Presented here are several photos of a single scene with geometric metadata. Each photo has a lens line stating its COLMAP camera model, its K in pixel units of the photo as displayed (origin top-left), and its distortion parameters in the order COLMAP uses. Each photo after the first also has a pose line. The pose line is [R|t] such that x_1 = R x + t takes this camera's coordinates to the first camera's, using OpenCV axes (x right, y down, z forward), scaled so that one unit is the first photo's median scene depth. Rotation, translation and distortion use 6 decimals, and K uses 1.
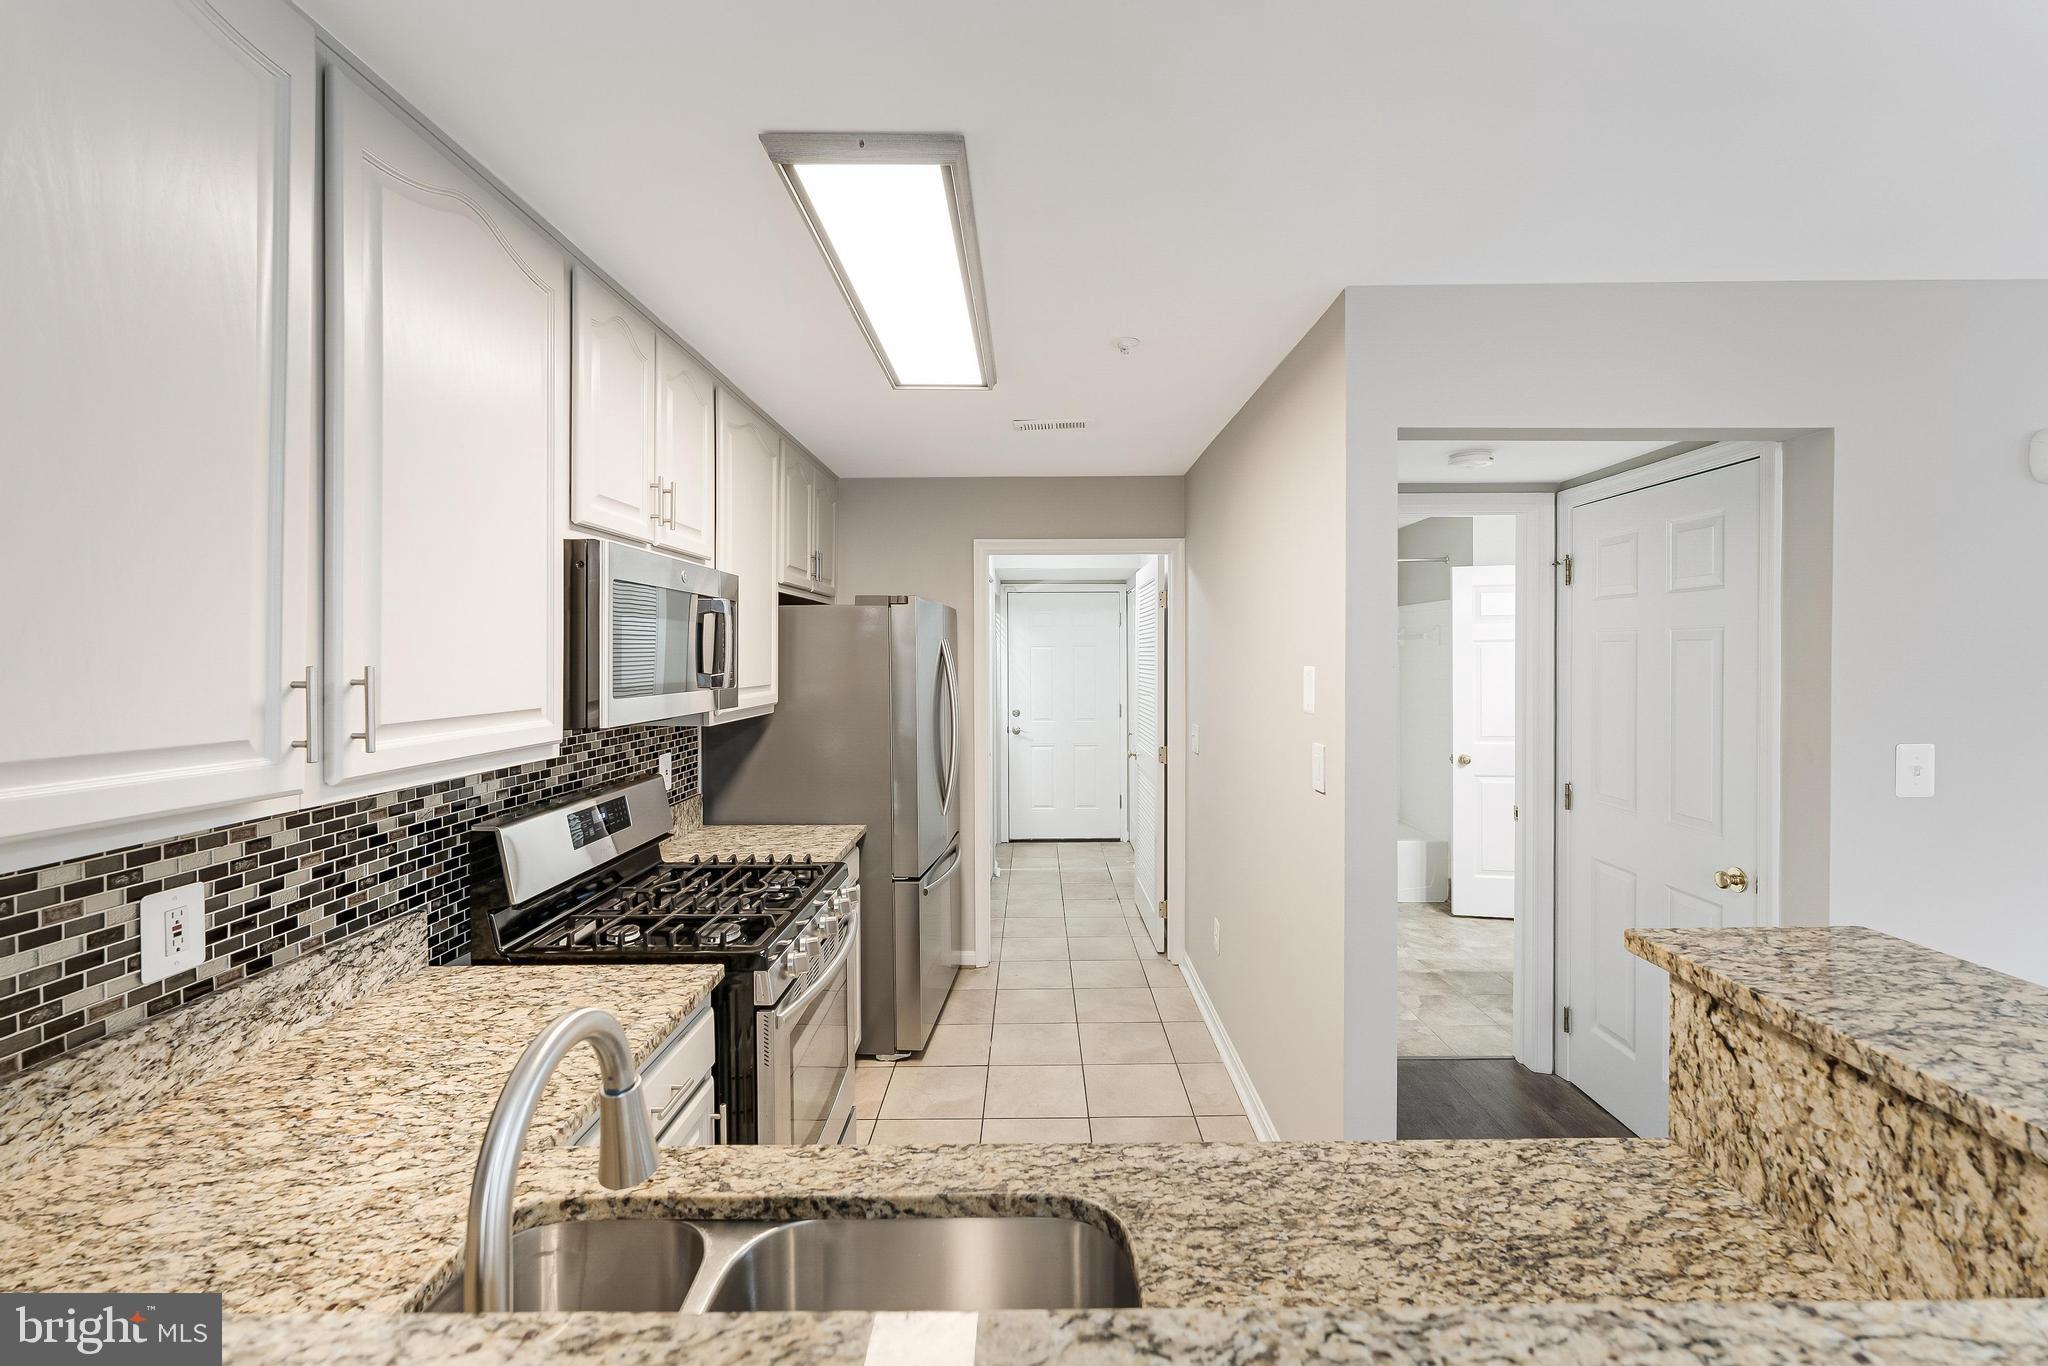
lens RADIAL K [[826.2, 0, 1032.5], [0, 826.2, 668.0], [0, 0, 1]] dist [0.000996, -0.000459]
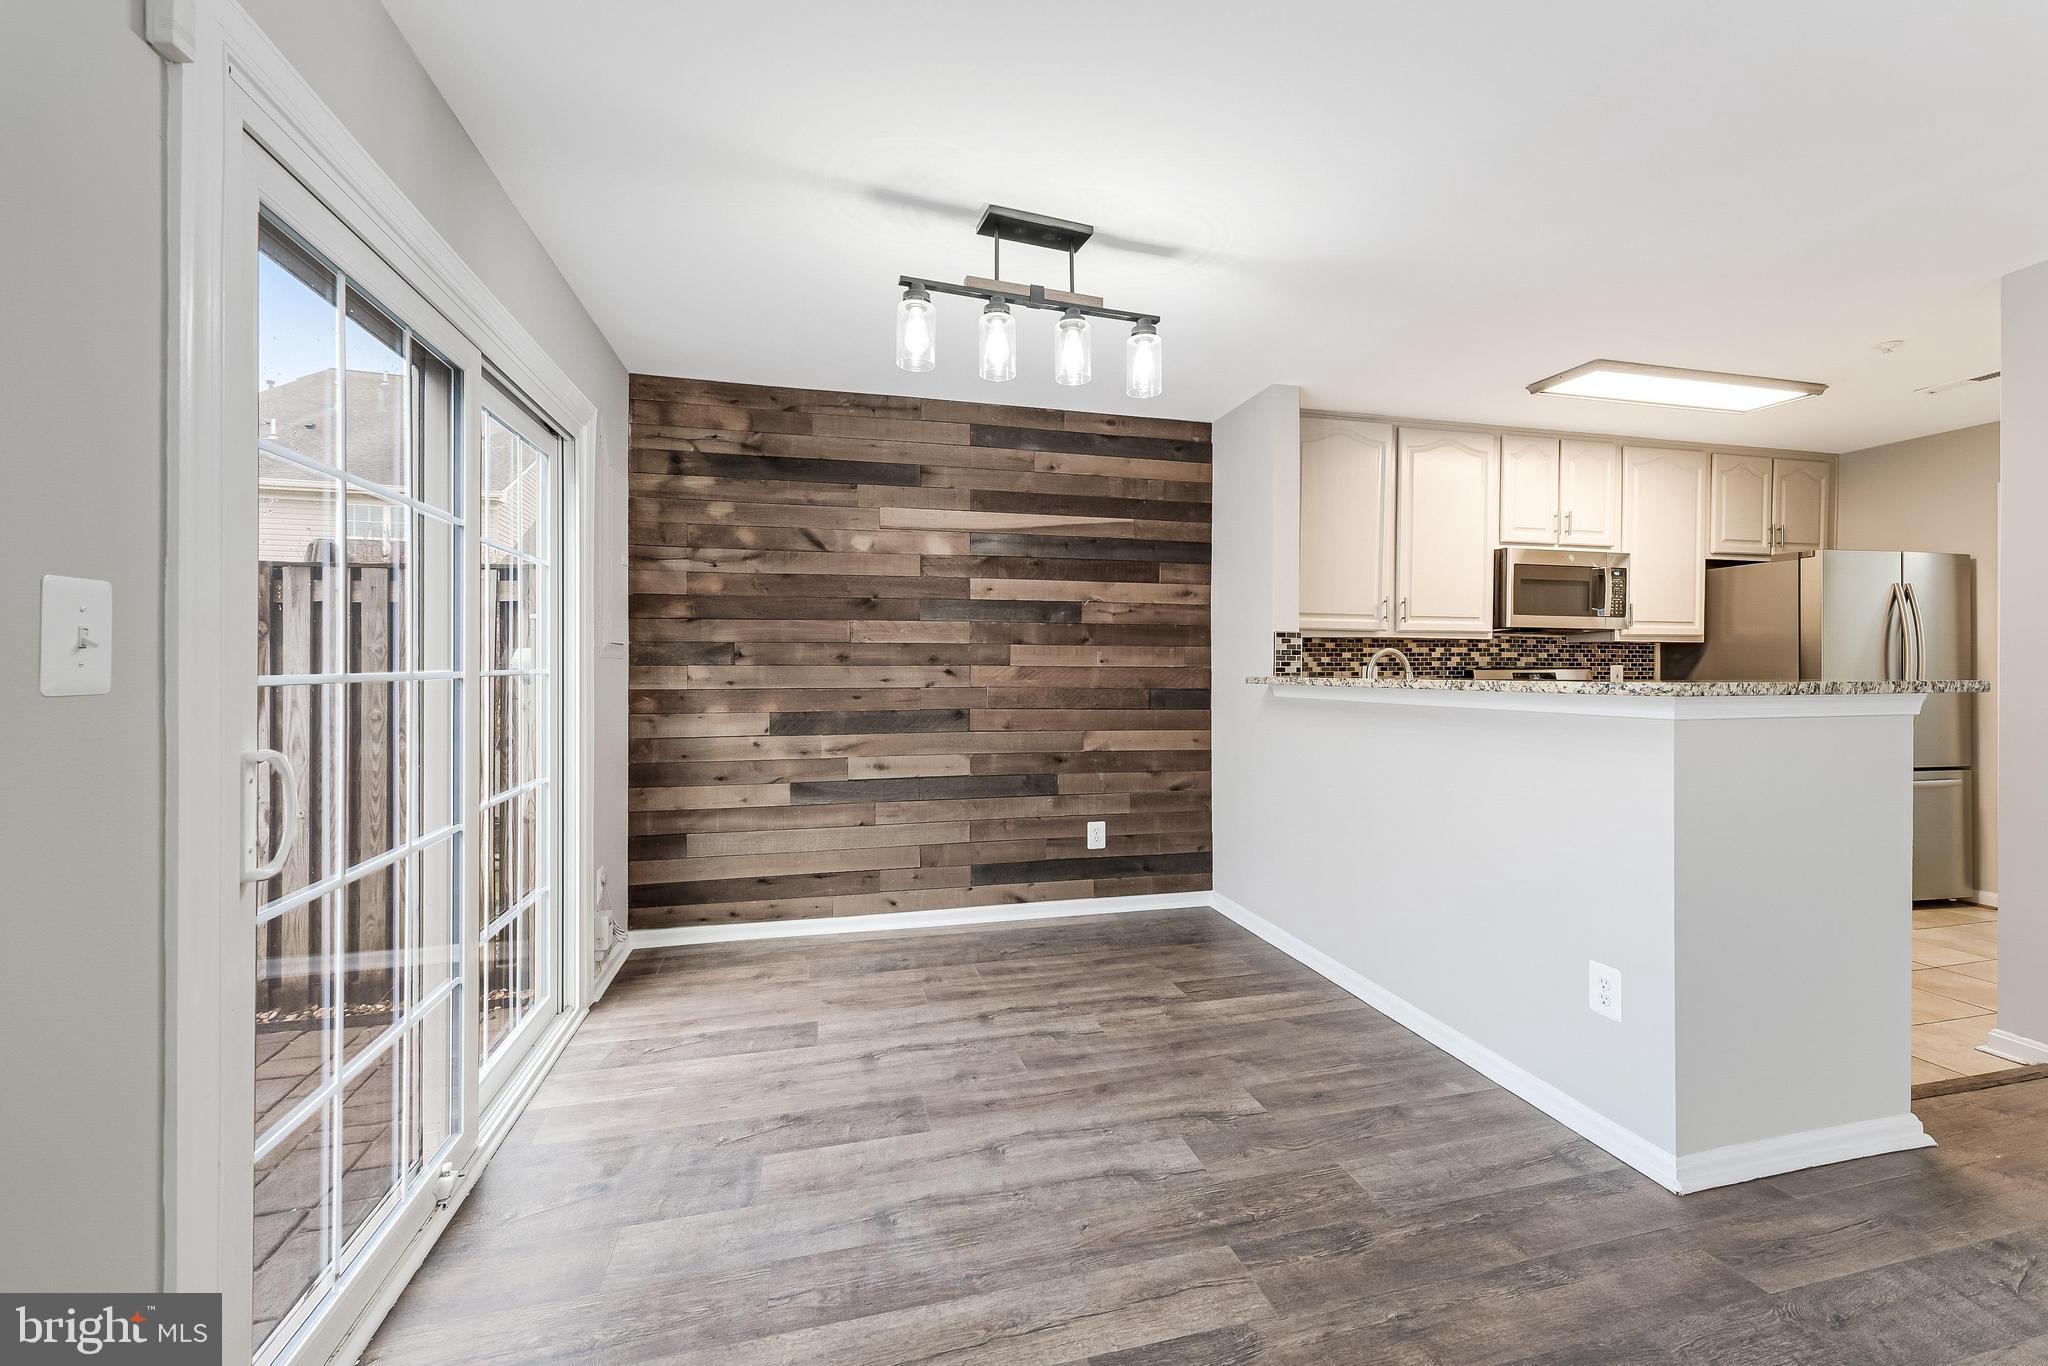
lens RADIAL K [[826.2, 0, 1032.5], [0, 826.2, 668.0], [0, 0, 1]] dist [0.000996, -0.000459]
pose [[0.251949, 0.008602, -0.967702, 1.766555], [-0.018273, 0.999825, 0.004130, 0.253777], [0.967568, 0.016642, 0.252062, -1.126627]]
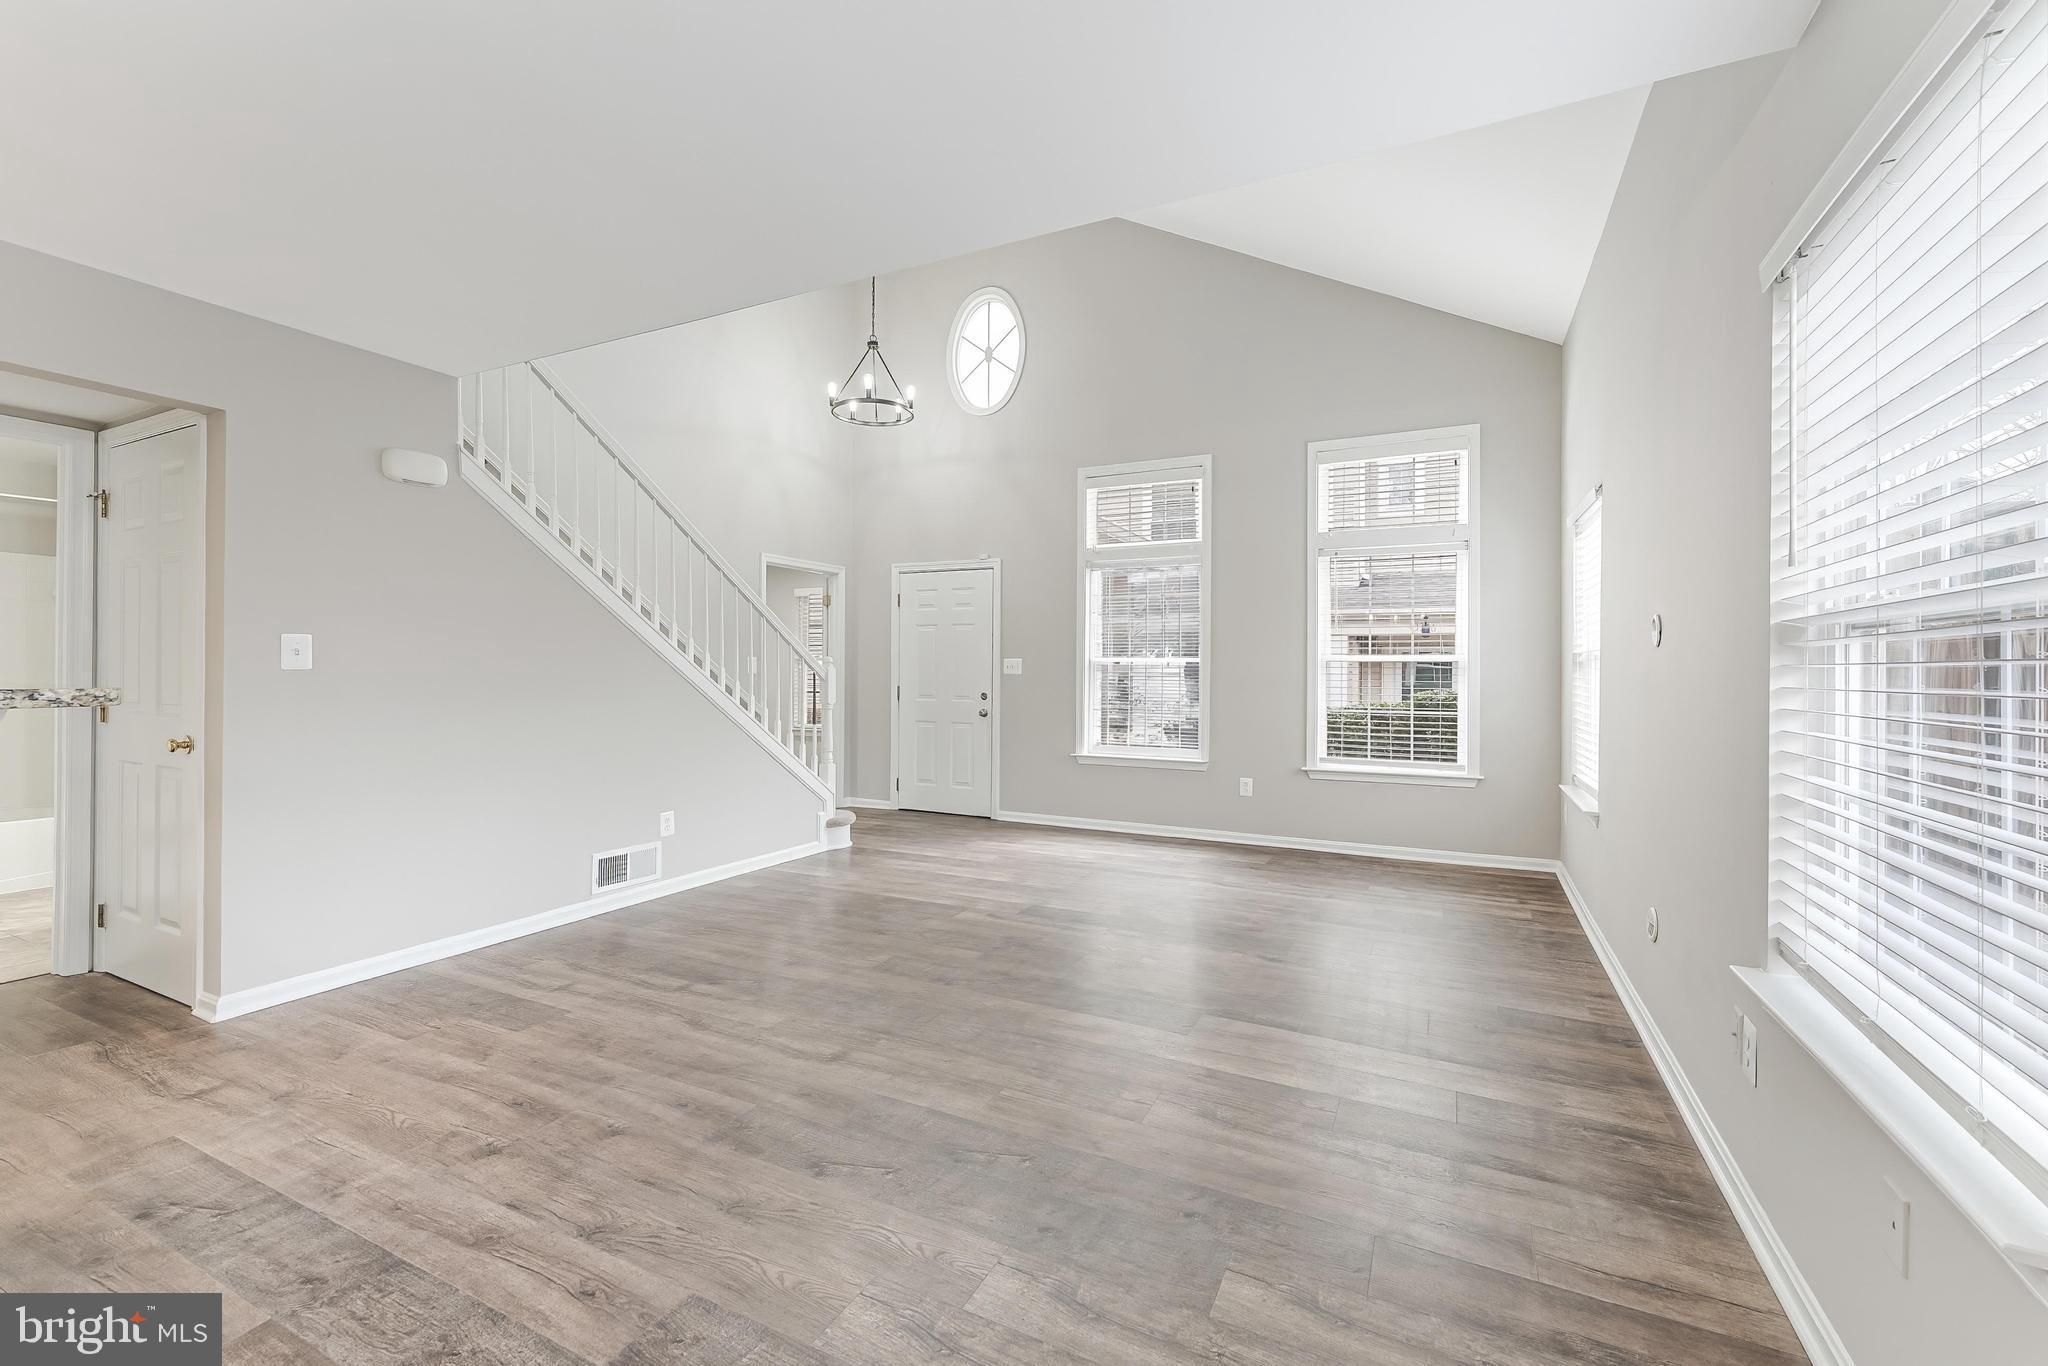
lens RADIAL K [[837.7, 0, 1039.0], [0, 837.7, 670.5], [0, 0, 1]] dist [0.001070, 0.000057]
pose [[0.438642, 0.008328, 0.898623, 0.398620], [0.007334, 0.999891, -0.012846, 0.262947], [-0.898632, 0.012226, 0.438533, -1.253241]]
